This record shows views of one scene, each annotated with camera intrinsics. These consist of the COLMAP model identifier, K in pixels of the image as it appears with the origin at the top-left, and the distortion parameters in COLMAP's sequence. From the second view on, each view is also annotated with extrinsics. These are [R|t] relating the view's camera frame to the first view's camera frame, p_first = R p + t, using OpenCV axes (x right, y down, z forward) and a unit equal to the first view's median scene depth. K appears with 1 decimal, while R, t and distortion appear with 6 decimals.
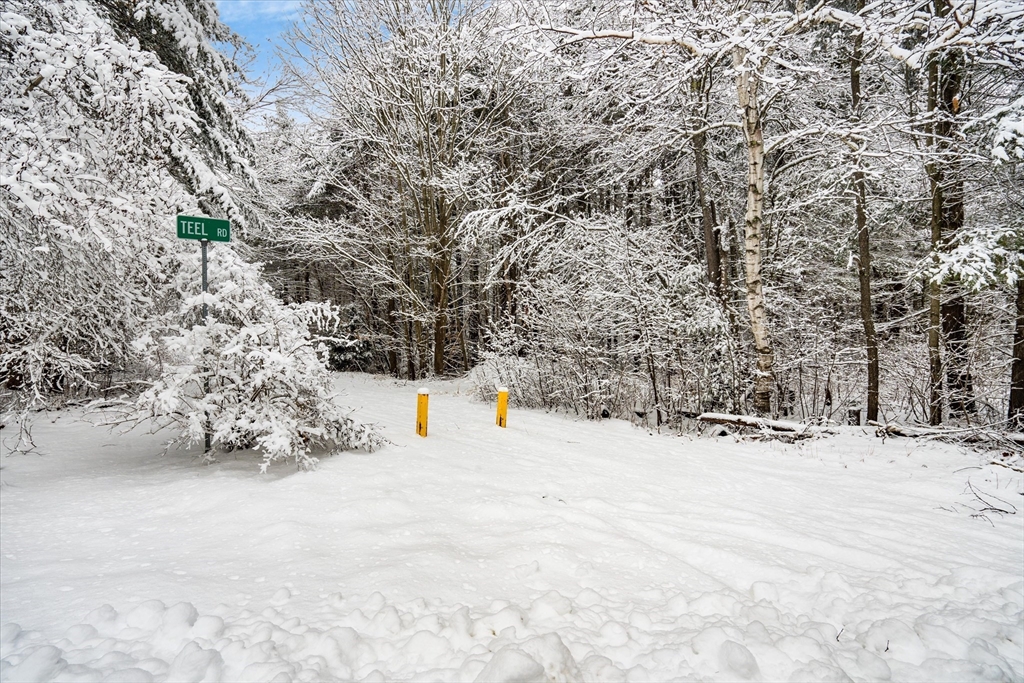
lens RADIAL K [[490.4, 0, 519.9], [0, 490.4, 338.2], [0, 0, 1]] dist [-0.016271, 0.004162]
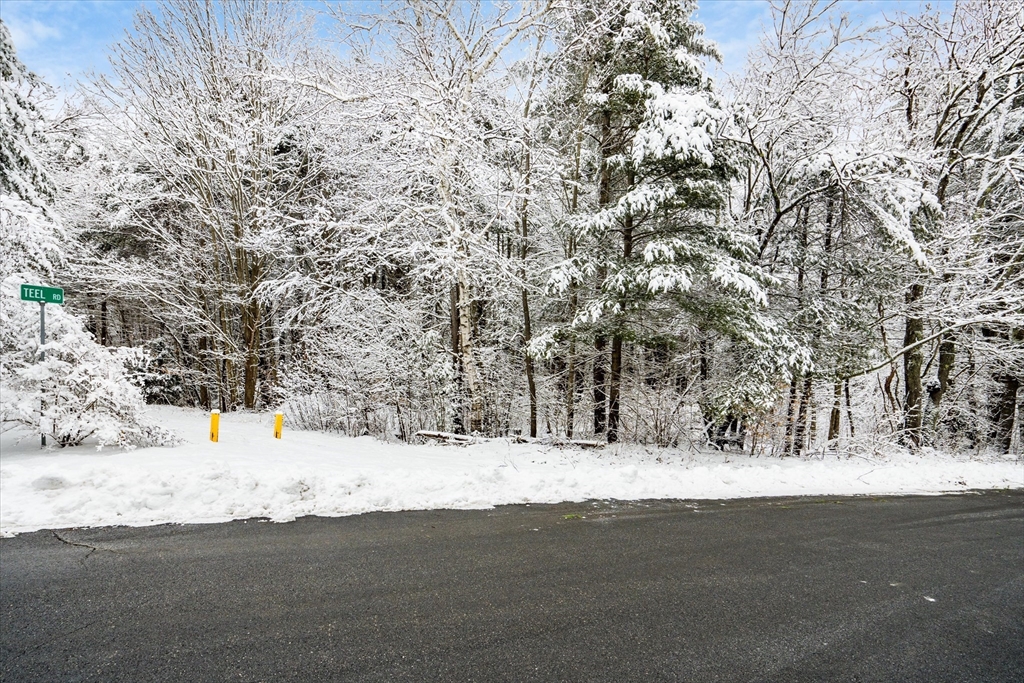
lens RADIAL K [[490.4, 0, 507.4], [0, 490.4, 398.5], [0, 0, 1]] dist [-0.016271, 0.004162]
pose [[0.957768, 0.022749, 0.286640, 0.160262], [-0.033158, 0.998953, 0.031509, -0.004055], [-0.285623, -0.039682, 0.957520, -0.470391]]
